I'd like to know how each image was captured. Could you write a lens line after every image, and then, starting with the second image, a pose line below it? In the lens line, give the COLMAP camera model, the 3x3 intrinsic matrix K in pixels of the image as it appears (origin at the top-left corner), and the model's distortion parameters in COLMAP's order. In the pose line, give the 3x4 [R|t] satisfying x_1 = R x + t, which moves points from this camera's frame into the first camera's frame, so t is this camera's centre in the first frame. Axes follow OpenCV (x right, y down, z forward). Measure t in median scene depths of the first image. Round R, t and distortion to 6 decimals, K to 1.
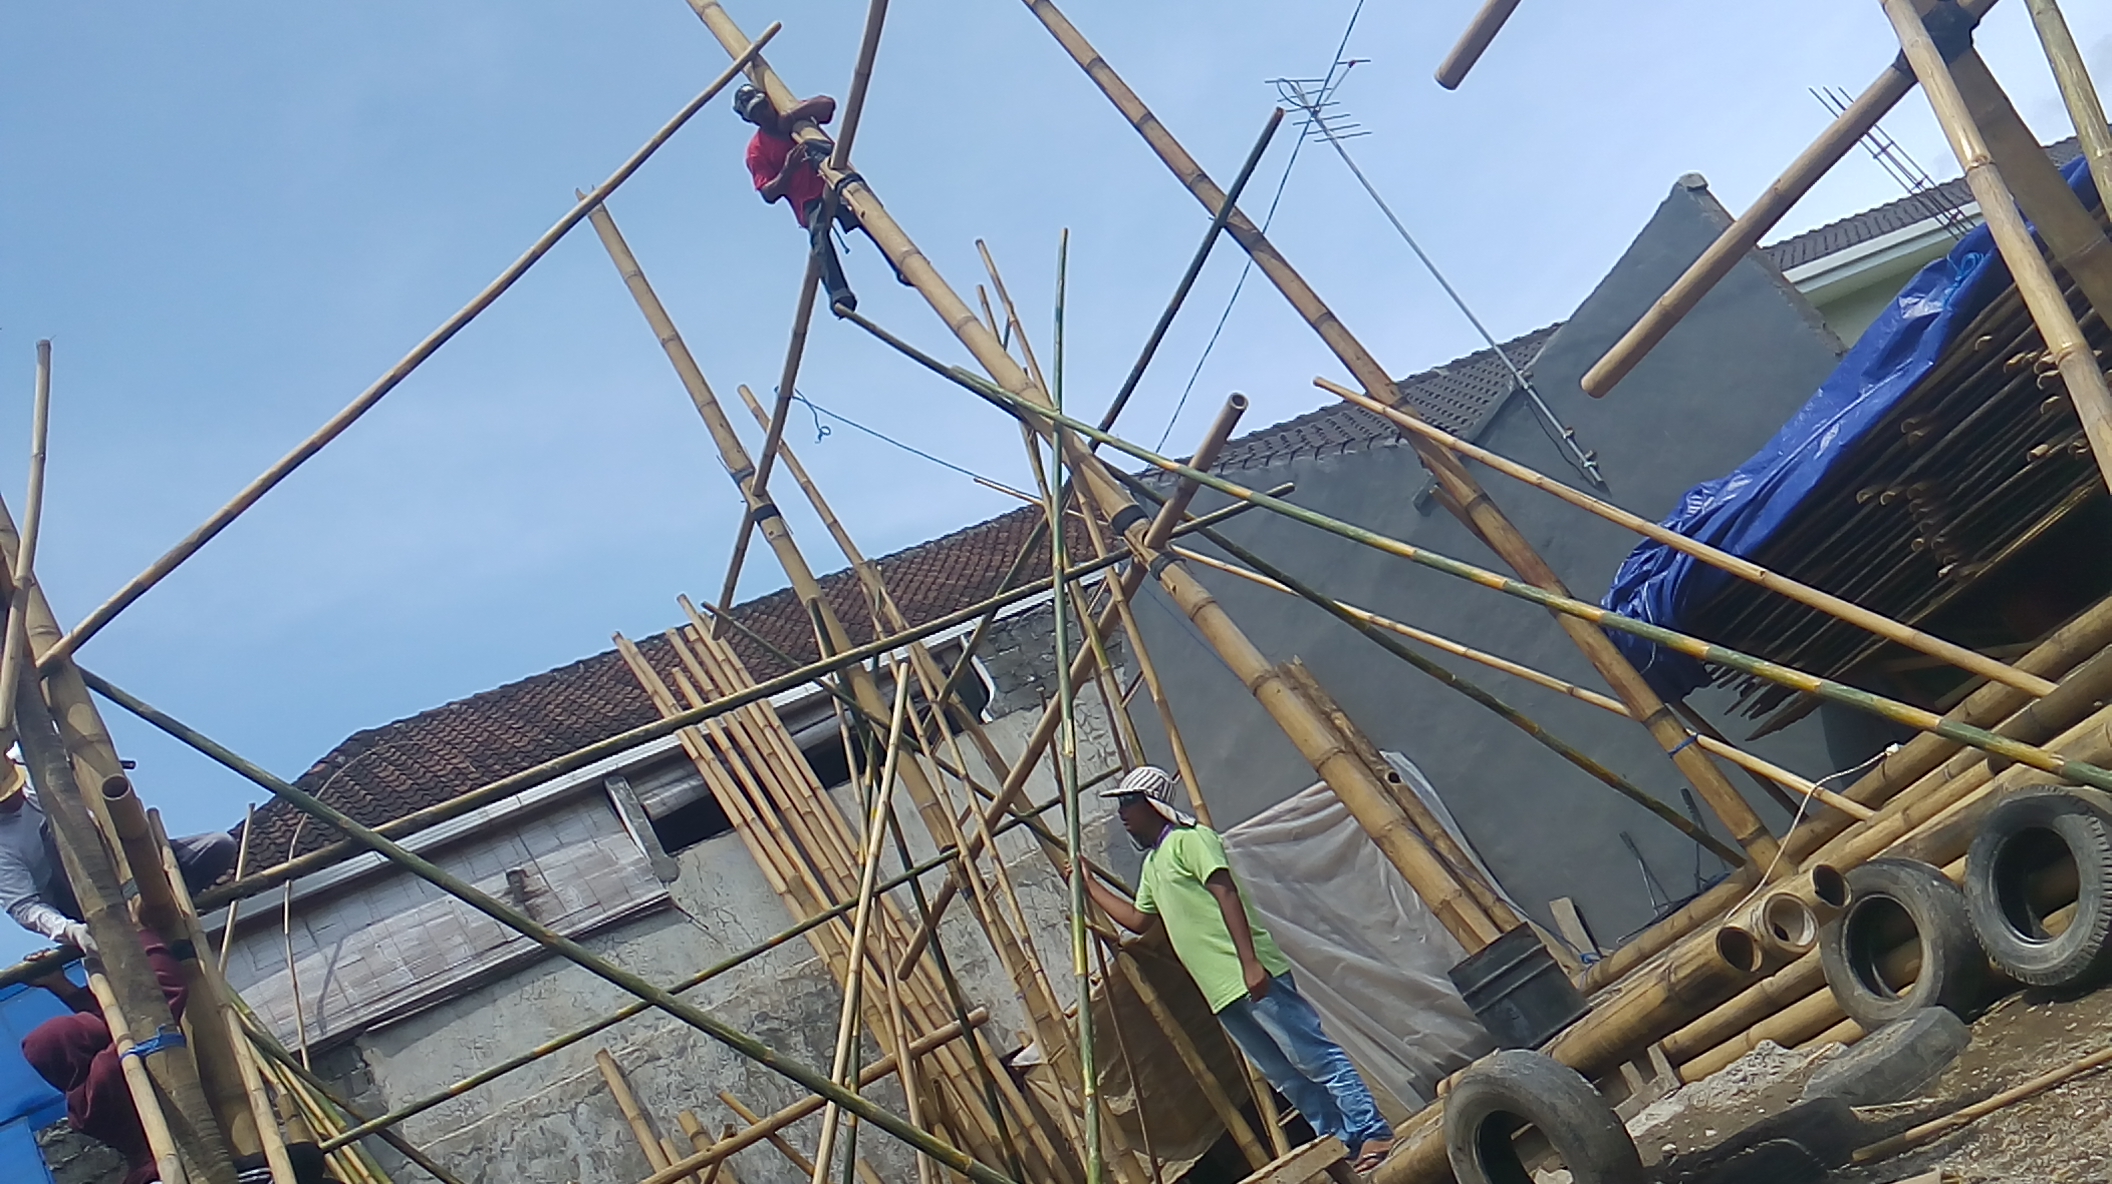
lens RADIAL K [[1633.1, 0, 1056.0], [0, 1633.1, 592.0], [0, 0, 1]] dist [0.056796, 0.000240]
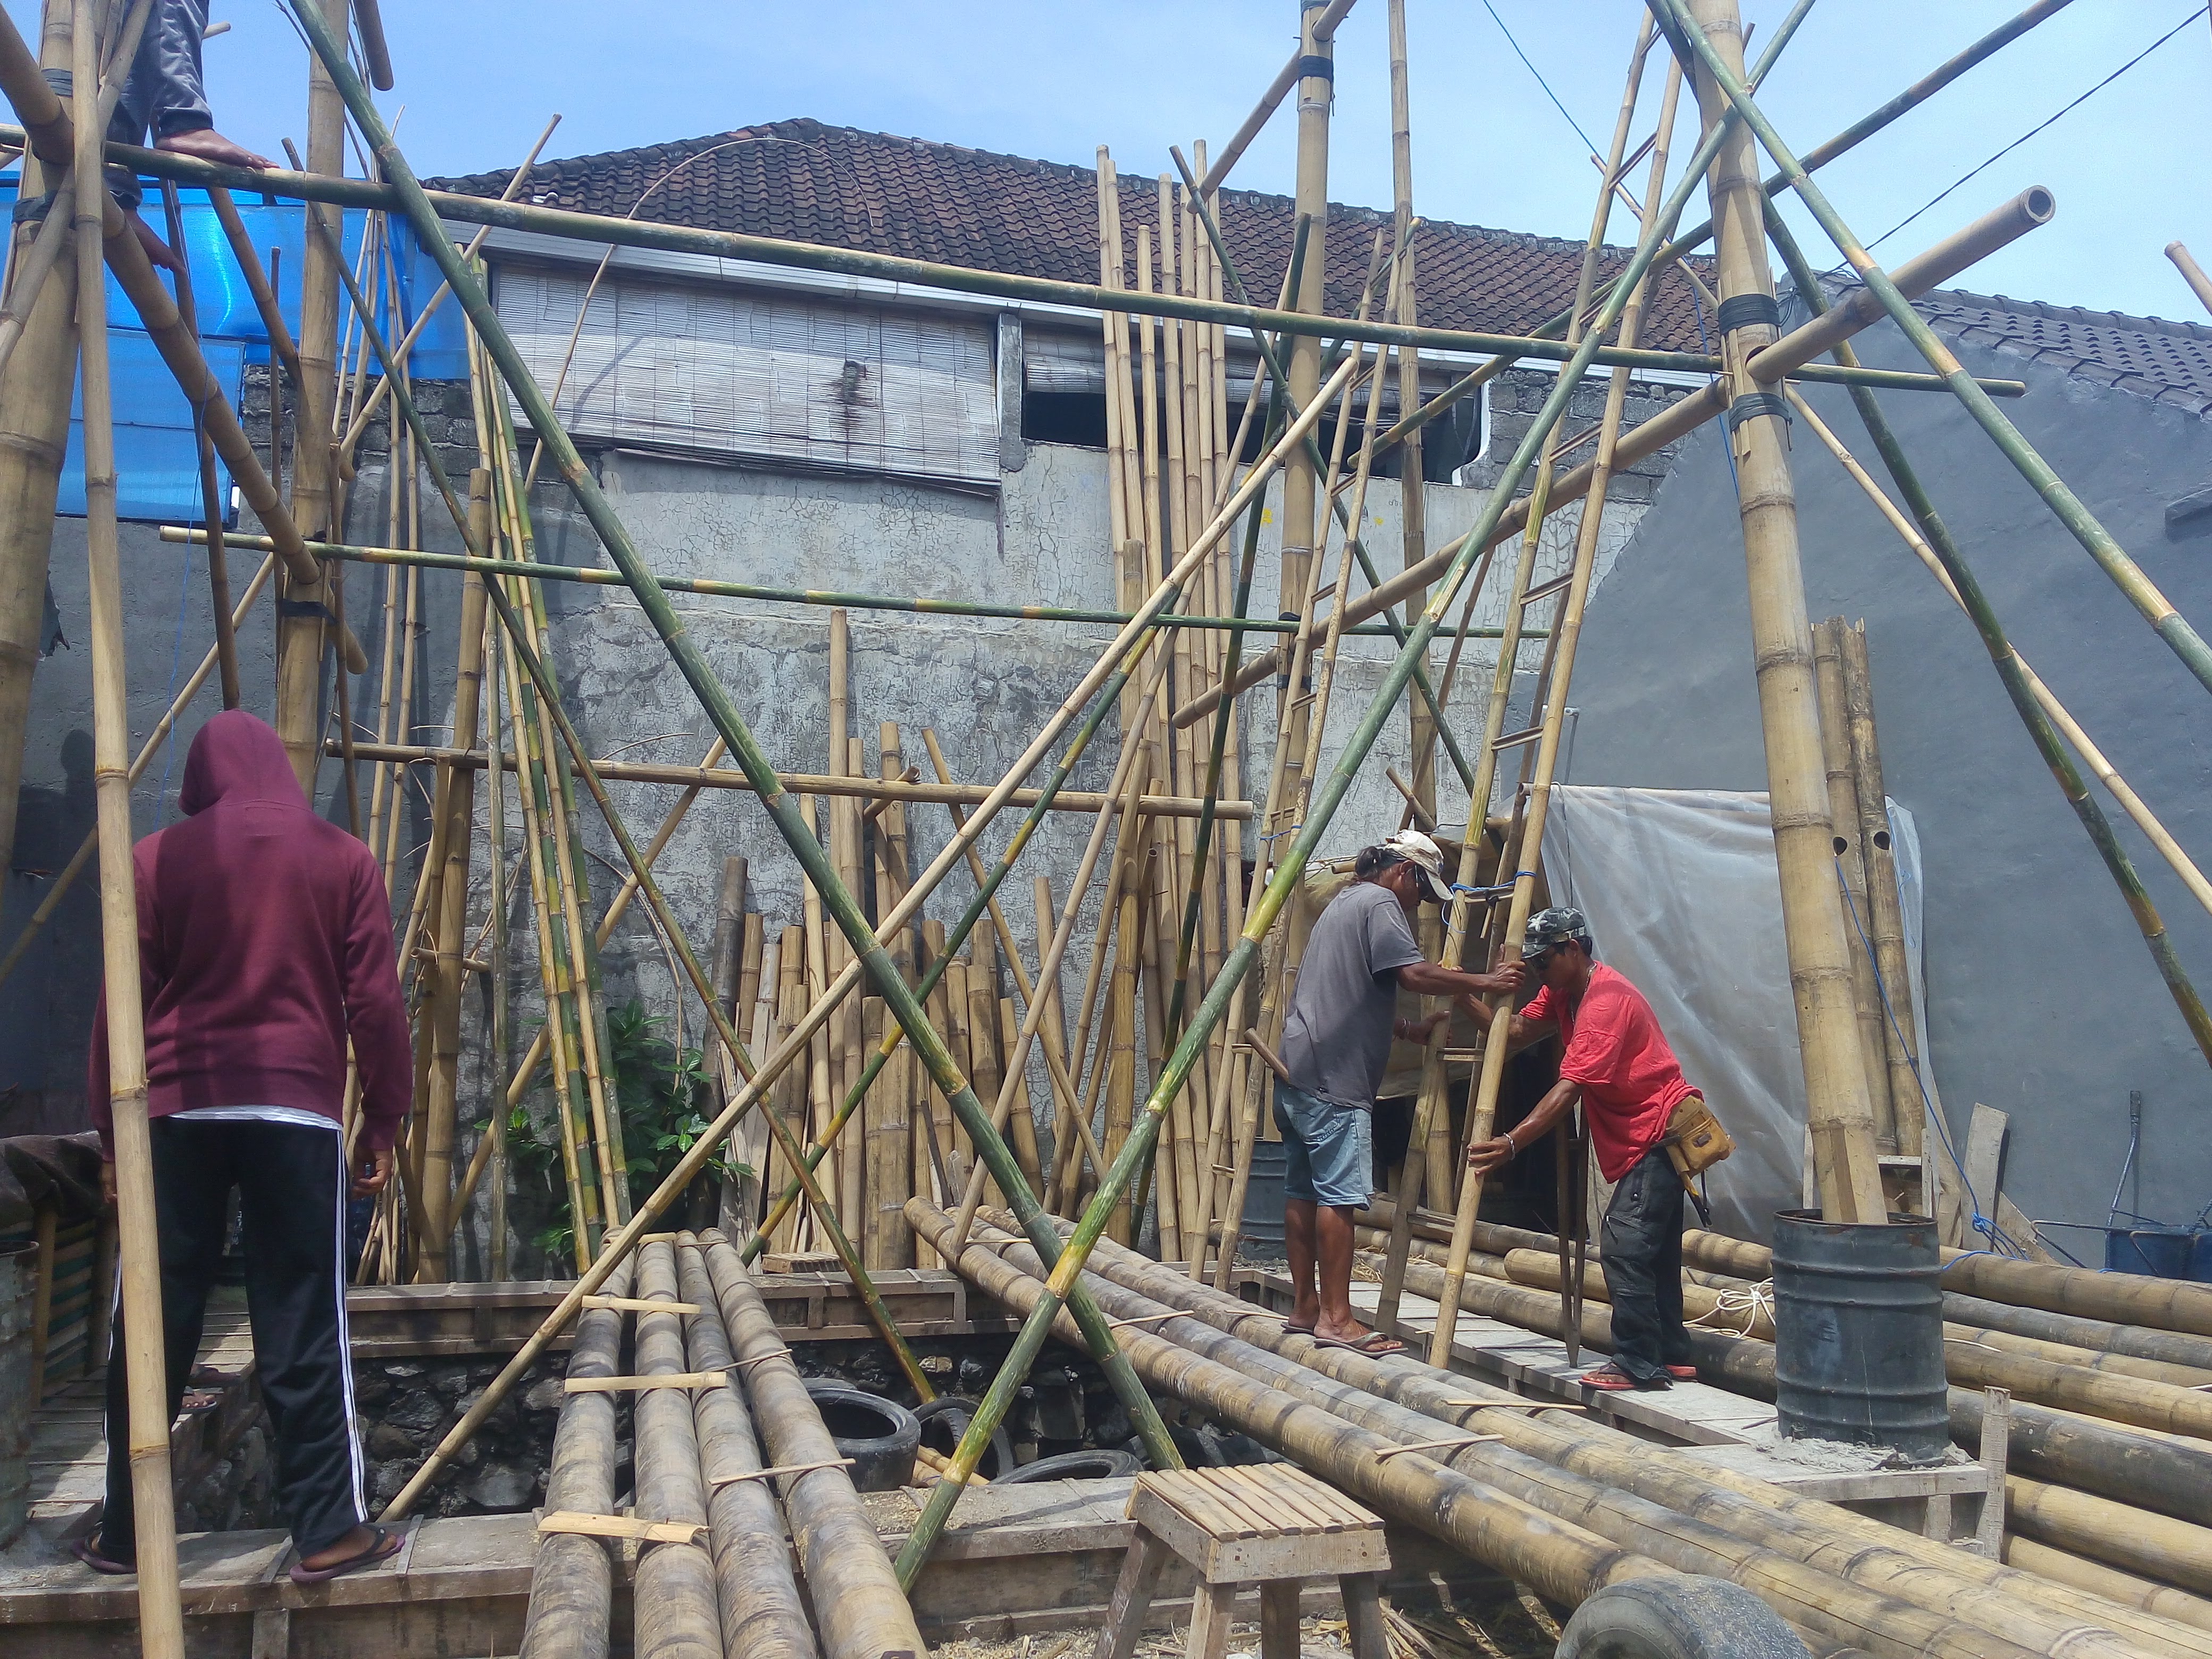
lens RADIAL K [[1764.7, 0, 1157.6], [0, 1764.7, 855.7], [0, 0, 1]] dist [0.075584, -0.005322]
pose [[0.852871, 0.512261, -0.100995, 0.017526], [-0.451676, 0.820899, 0.349449, -0.008174], [0.261916, -0.252417, 0.931496, 0.169728]]
